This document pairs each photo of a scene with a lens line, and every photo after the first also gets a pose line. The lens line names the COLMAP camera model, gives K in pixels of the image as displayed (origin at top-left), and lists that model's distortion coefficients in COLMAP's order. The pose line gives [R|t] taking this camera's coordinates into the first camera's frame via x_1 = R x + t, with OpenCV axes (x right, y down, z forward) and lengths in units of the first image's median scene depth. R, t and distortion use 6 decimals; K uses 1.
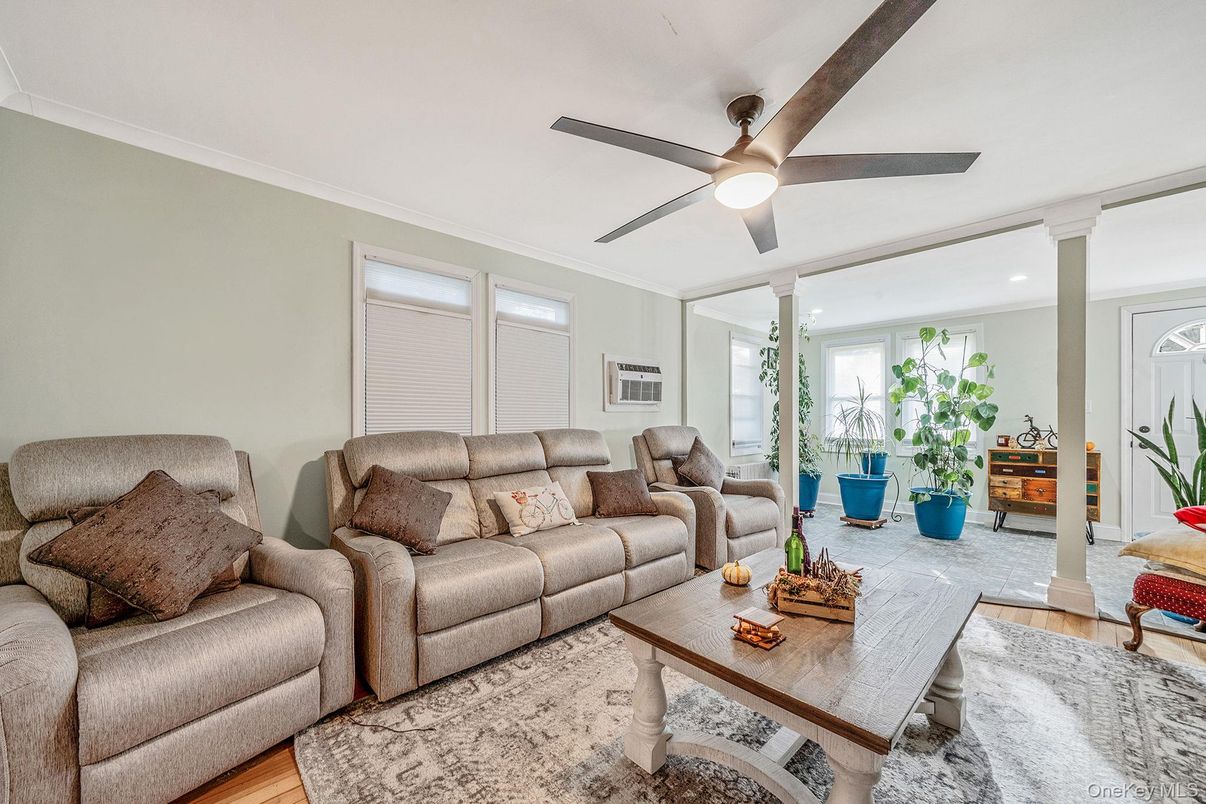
lens RADIAL K [[456.2, 0, 603.8], [0, 456.2, 415.7], [0, 0, 1]] dist [-0.004102, -0.000104]
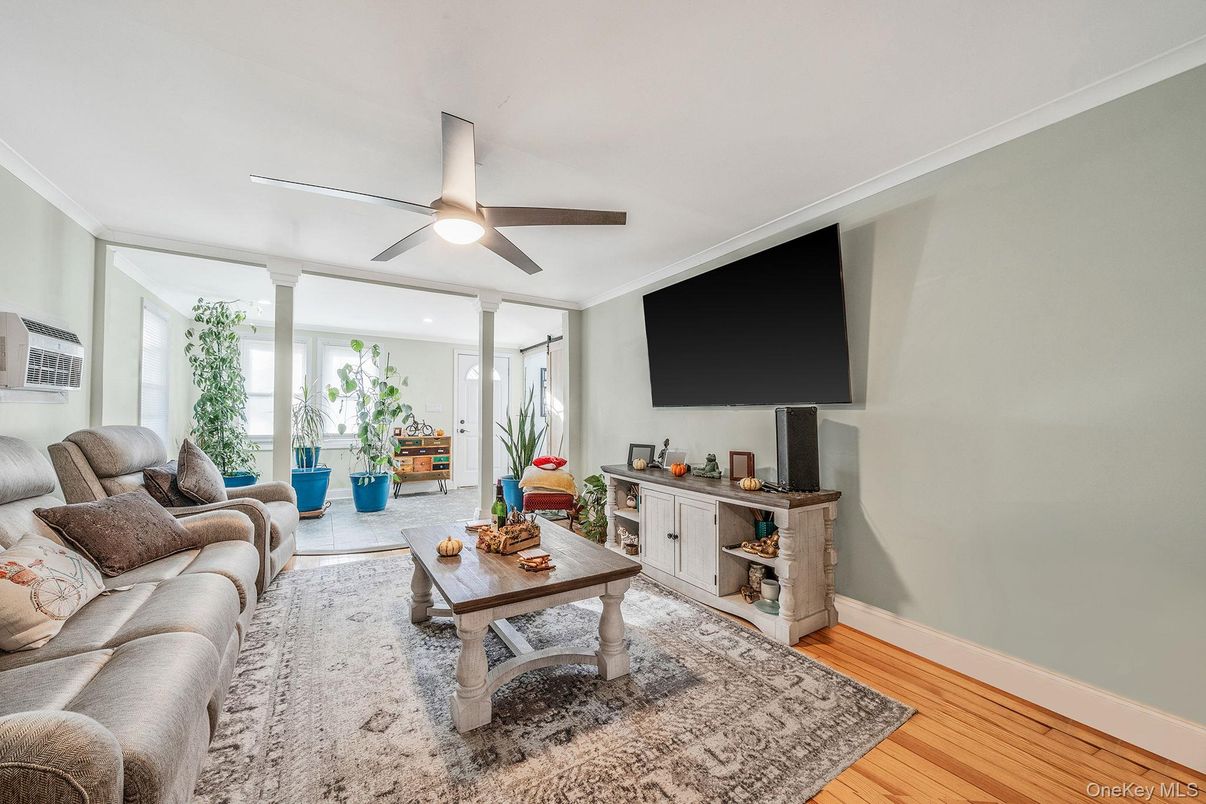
lens RADIAL K [[439.5, 0, 582.4], [0, 439.5, 401.7], [0, 0, 1]] dist [-0.000555, 0.000220]
pose [[0.221542, 0.031279, 0.974649, -0.319926], [-0.007707, 0.999510, -0.030325, 0.000883], [-0.975120, -0.000793, 0.221674, 0.174284]]
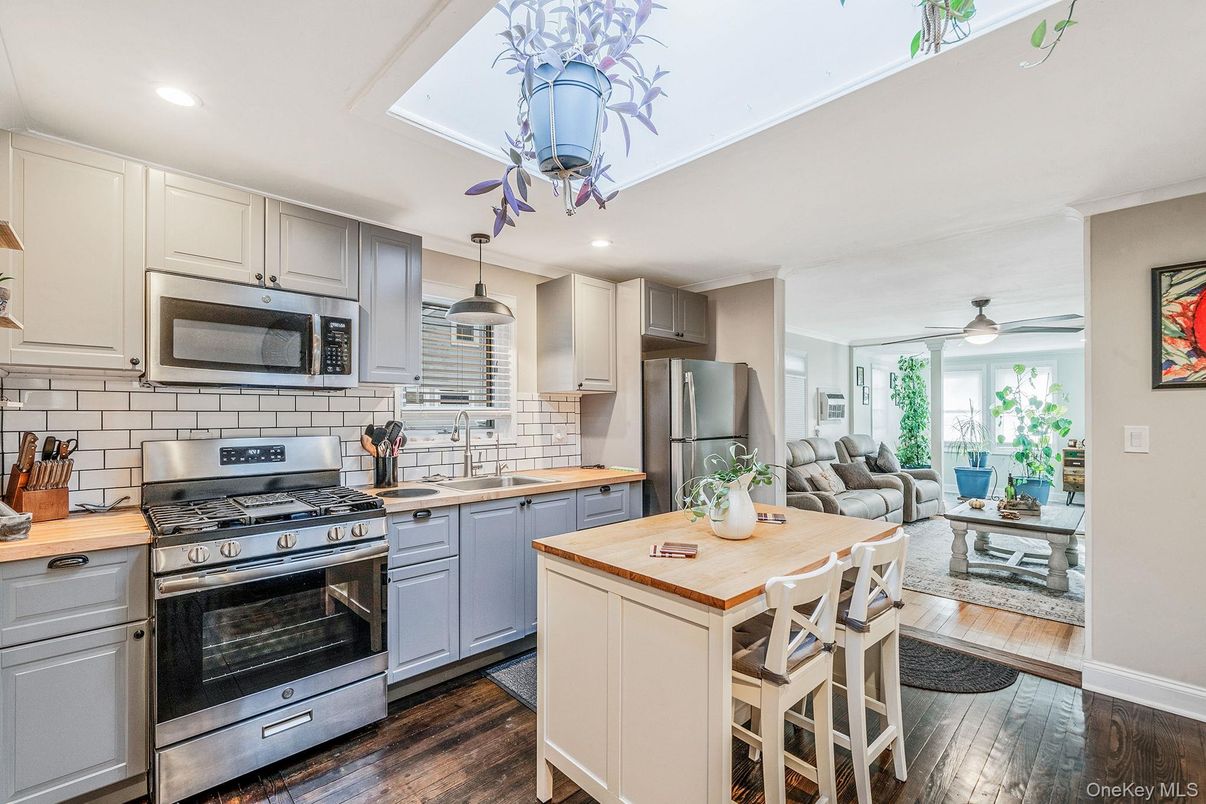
lens RADIAL K [[504.8, 0, 604.2], [0, 504.8, 413.5], [0, 0, 1]] dist [-0.001758, 0.000783]
pose [[0.999959, -0.002773, 0.008624, -0.673557], [0.002763, 0.999995, 0.001219, -0.049401], [-0.008627, -0.001195, 0.999962, -0.637713]]
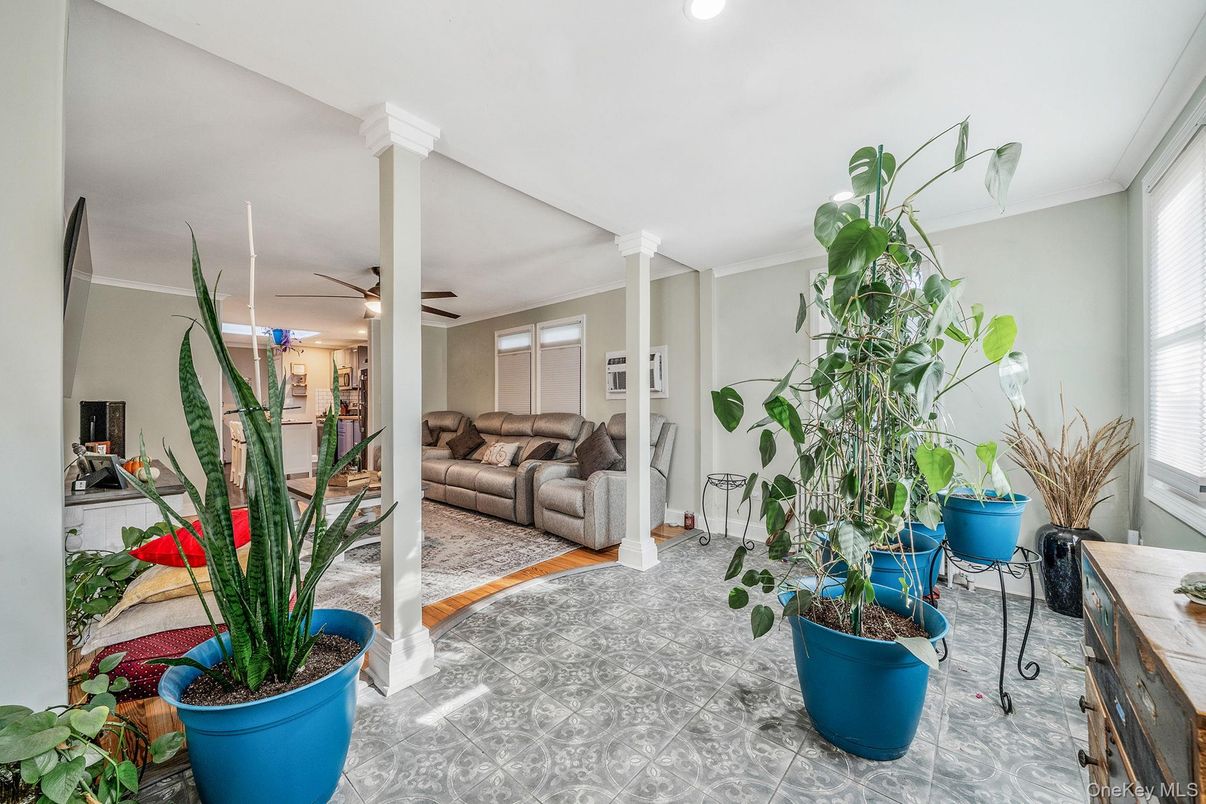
lens RADIAL K [[456.2, 0, 595.9], [0, 456.2, 406.5], [0, 0, 1]] dist [-0.004102, -0.000104]
pose [[0.083596, -0.000211, -0.996500, 1.124104], [0.006466, 0.999979, 0.000330, 0.008602], [0.996479, -0.006471, 0.083596, 0.791646]]
